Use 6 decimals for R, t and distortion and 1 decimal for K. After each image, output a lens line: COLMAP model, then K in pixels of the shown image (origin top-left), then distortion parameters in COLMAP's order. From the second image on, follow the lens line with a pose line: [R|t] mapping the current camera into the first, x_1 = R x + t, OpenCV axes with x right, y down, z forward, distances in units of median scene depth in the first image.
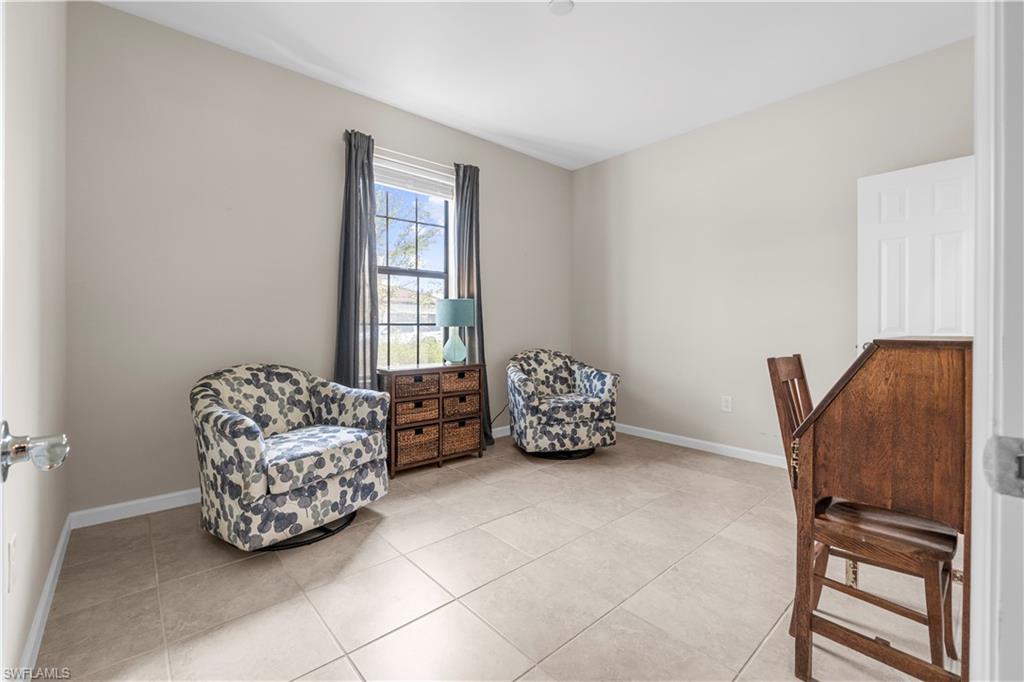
lens RADIAL K [[430.0, 0, 510.0], [0, 430.0, 327.8], [0, 0, 1]] dist [-0.008610, -0.000037]
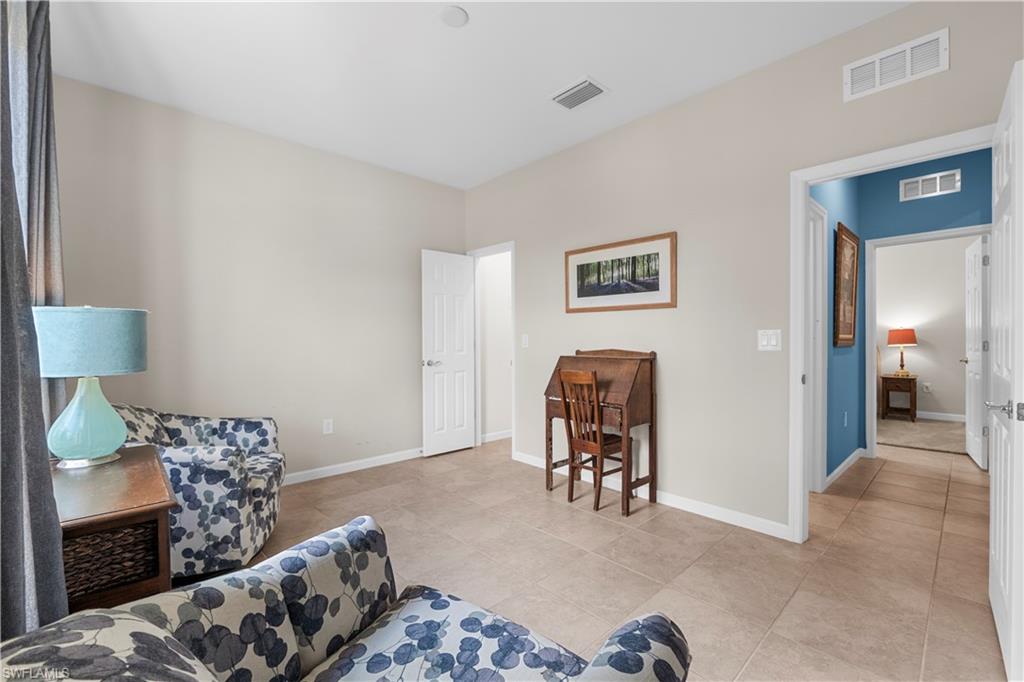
lens RADIAL K [[423.7, 0, 512.0], [0, 423.7, 341.0], [0, 0, 1]] dist [-0.001476, -0.000144]
pose [[-0.014945, -0.007125, 0.999863, -0.651738], [0.003854, 0.999967, 0.007183, -0.042002], [-0.999881, 0.003960, -0.014917, 0.714737]]
